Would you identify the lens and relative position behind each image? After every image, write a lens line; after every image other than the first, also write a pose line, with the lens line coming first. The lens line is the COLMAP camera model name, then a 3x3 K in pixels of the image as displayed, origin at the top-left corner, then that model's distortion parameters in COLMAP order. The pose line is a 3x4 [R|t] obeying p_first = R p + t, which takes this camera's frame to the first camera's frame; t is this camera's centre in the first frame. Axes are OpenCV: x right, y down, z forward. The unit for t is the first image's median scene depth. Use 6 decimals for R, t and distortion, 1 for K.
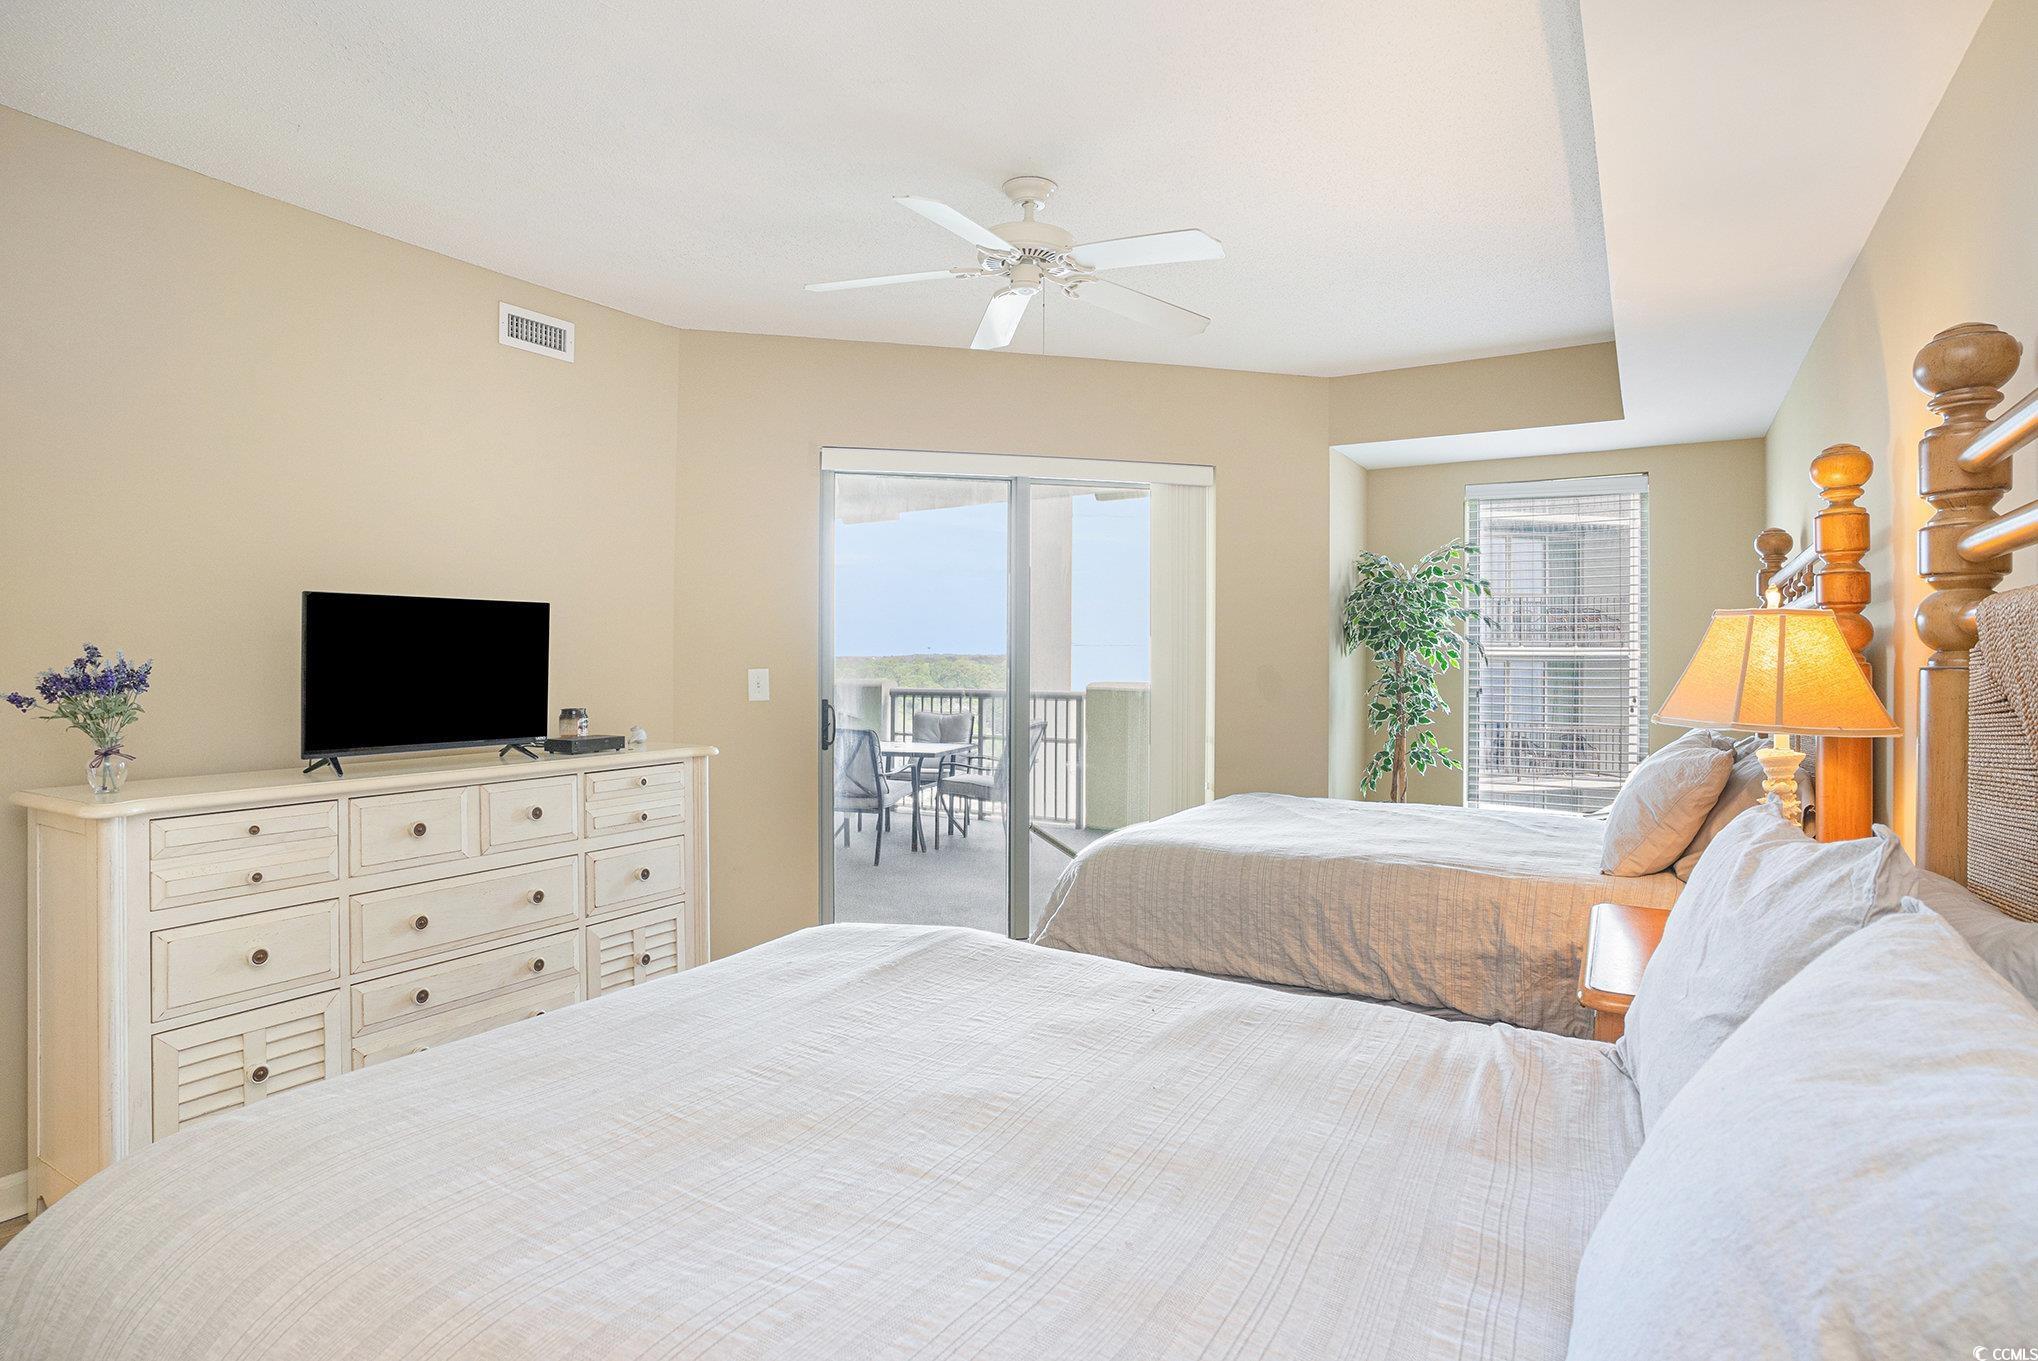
lens RADIAL K [[1011.9, 0, 1019.0], [0, 1011.9, 680.5], [0, 0, 1]] dist [0.000187, -0.000025]
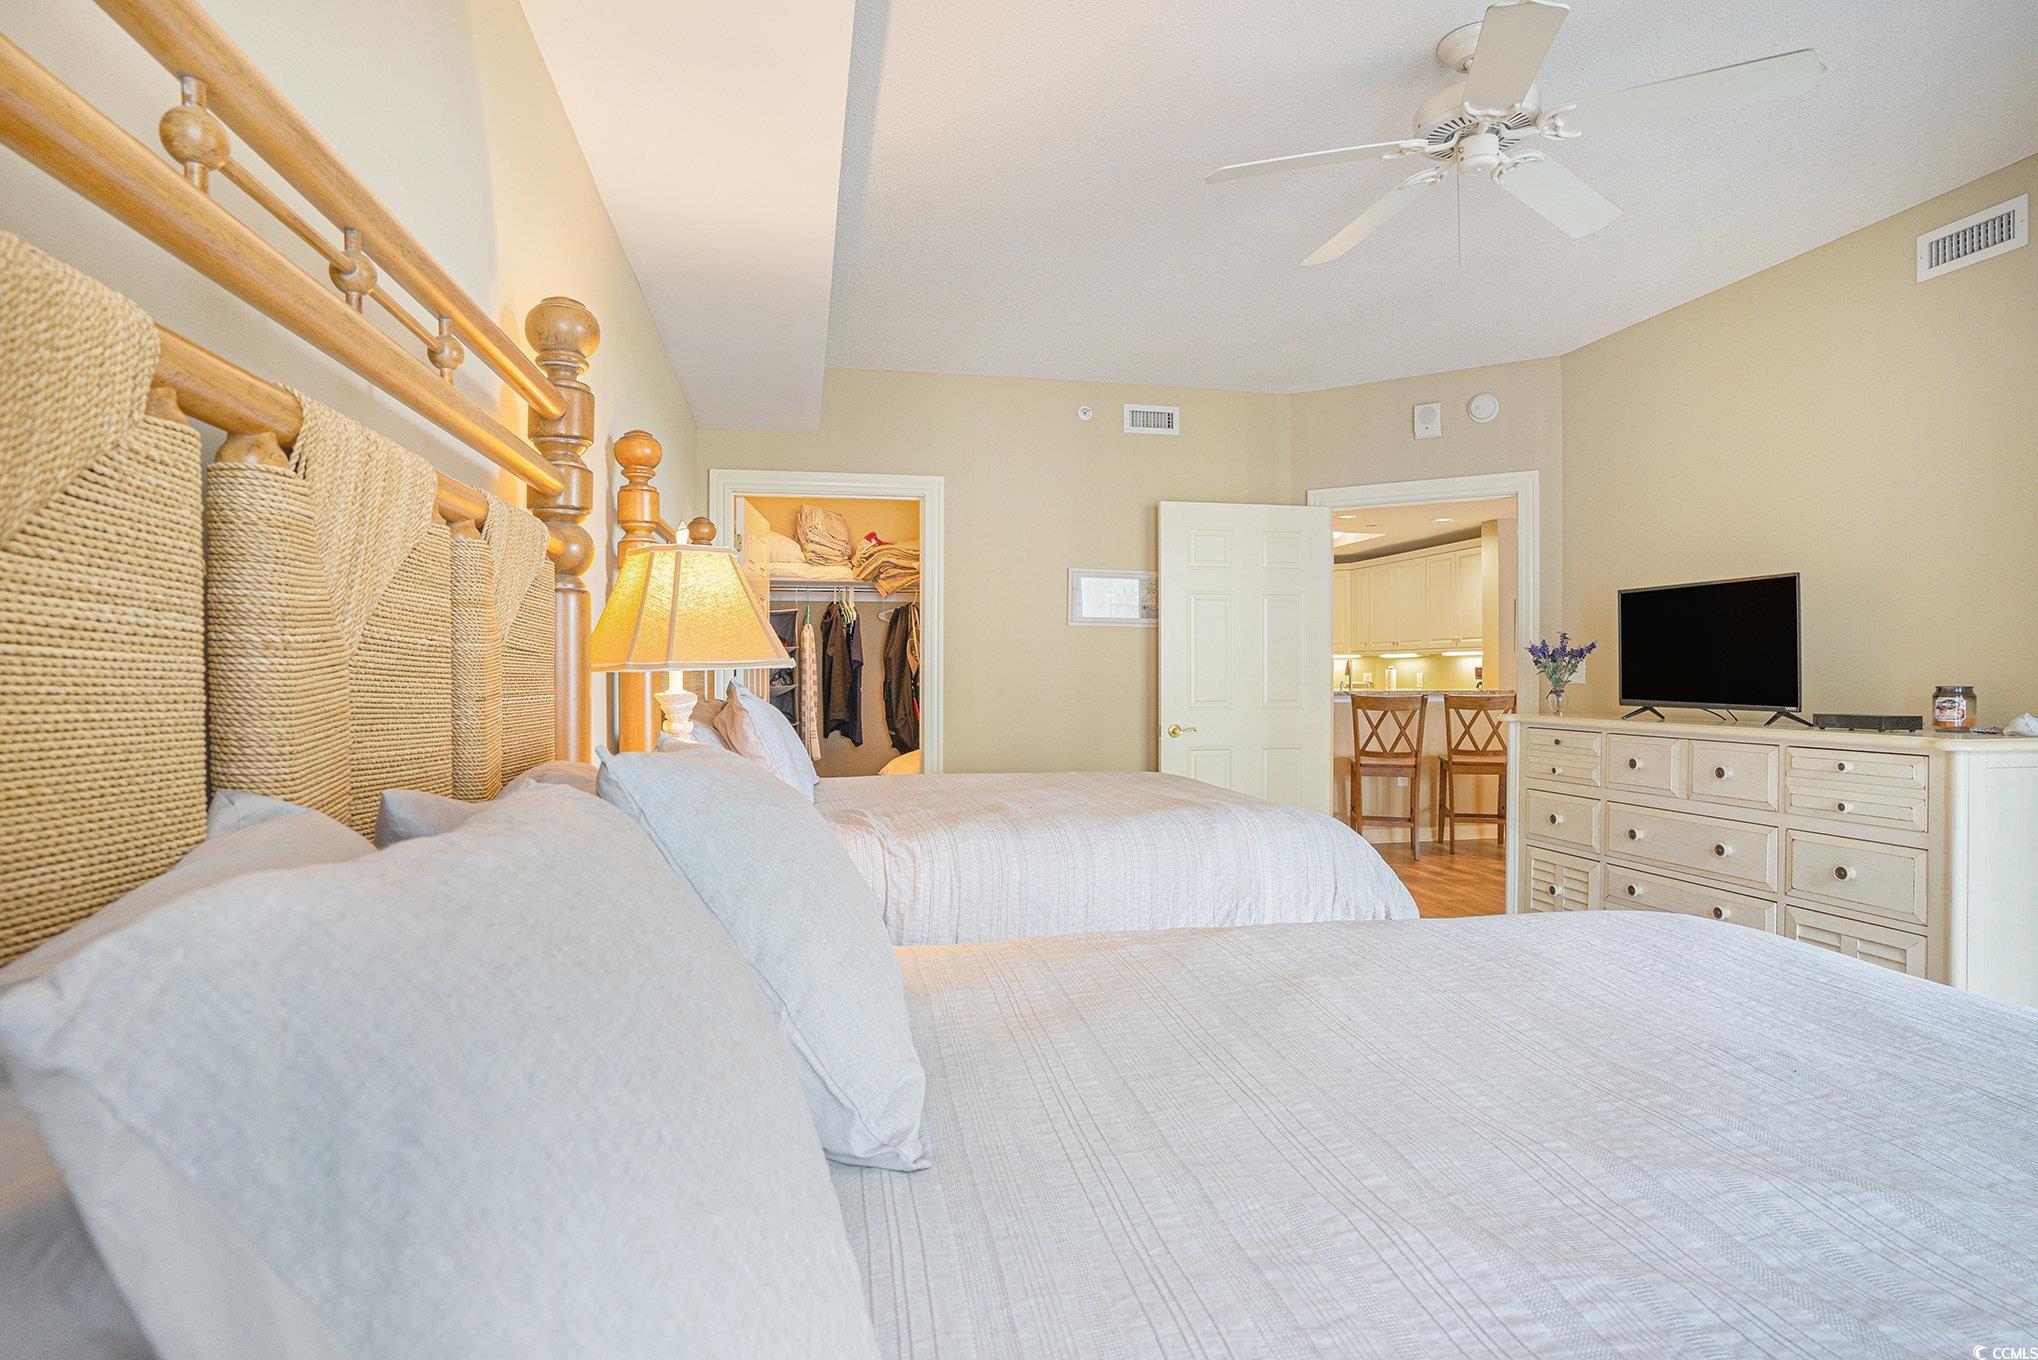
lens RADIAL K [[1011.9, 0, 1019.0], [0, 1011.9, 680.0], [0, 0, 1]] dist [0.000187, -0.000025]
pose [[-0.702502, 0.020179, -0.711395, 0.771525], [0.001147, 0.999629, 0.027222, 0.000957], [0.711681, 0.018308, -0.702265, 1.150465]]
